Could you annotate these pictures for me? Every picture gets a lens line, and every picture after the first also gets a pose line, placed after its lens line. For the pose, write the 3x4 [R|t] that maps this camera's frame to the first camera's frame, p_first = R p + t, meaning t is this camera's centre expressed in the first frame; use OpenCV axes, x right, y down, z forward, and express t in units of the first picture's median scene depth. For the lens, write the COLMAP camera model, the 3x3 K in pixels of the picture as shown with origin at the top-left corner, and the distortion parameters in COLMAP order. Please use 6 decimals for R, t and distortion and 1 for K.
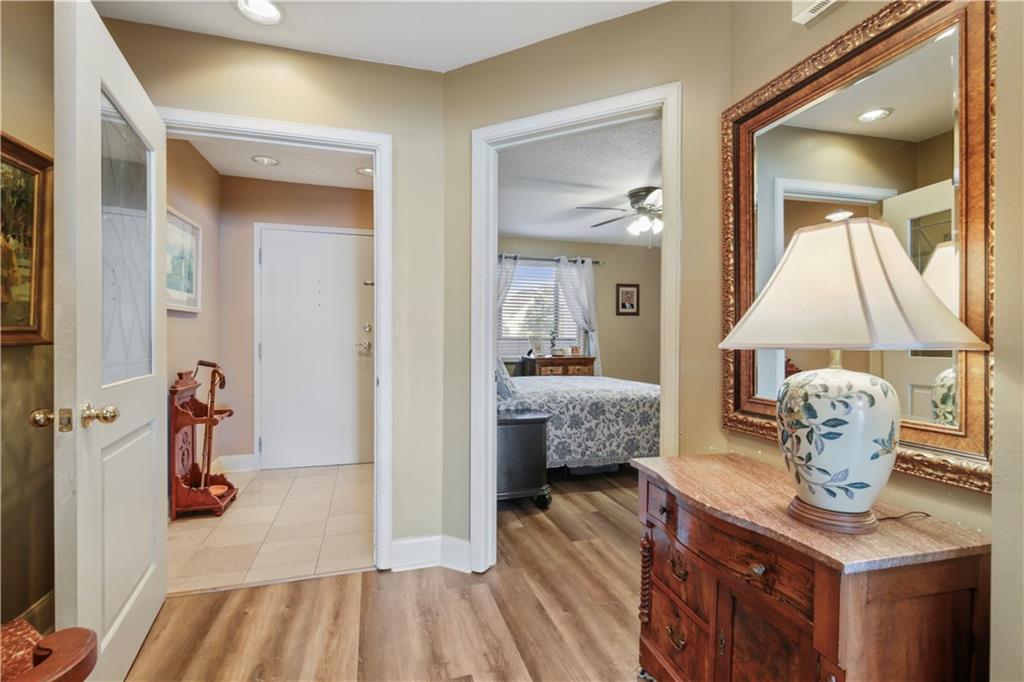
lens RADIAL K [[473.6, 0, 509.6], [0, 473.6, 337.7], [0, 0, 1]] dist [0.013637, 0.000086]
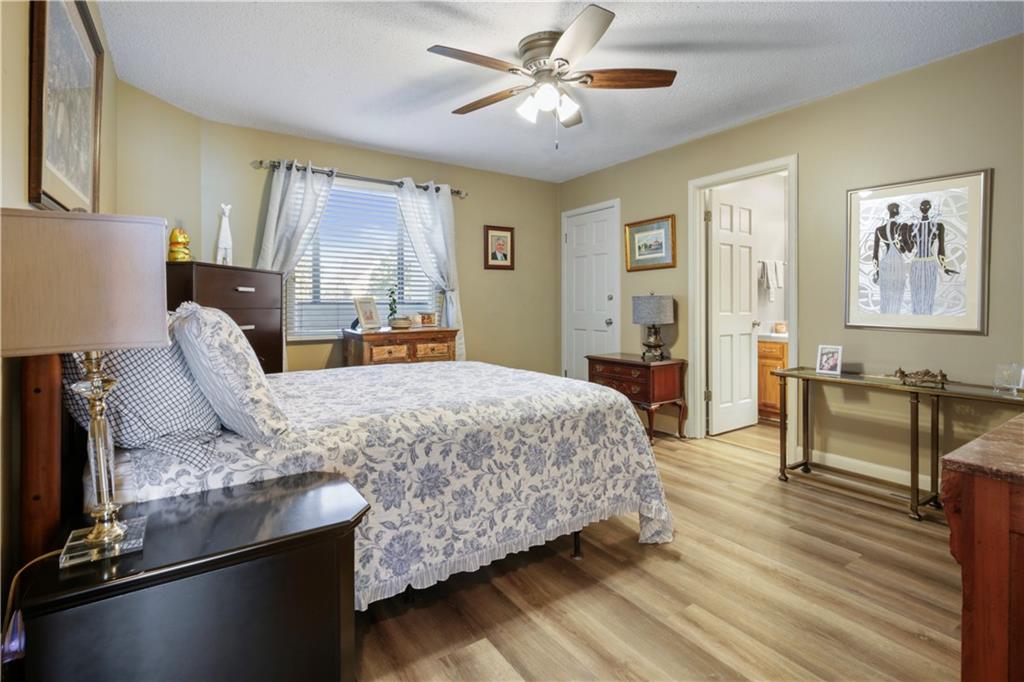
lens RADIAL K [[473.6, 0, 507.2], [0, 473.6, 302.4], [0, 0, 1]] dist [0.013637, 0.000086]
pose [[0.952576, -0.005599, 0.304248, 0.067386], [0.006253, 0.999980, -0.001177, 0.006683], [-0.304235, 0.003024, 0.952592, 0.517737]]
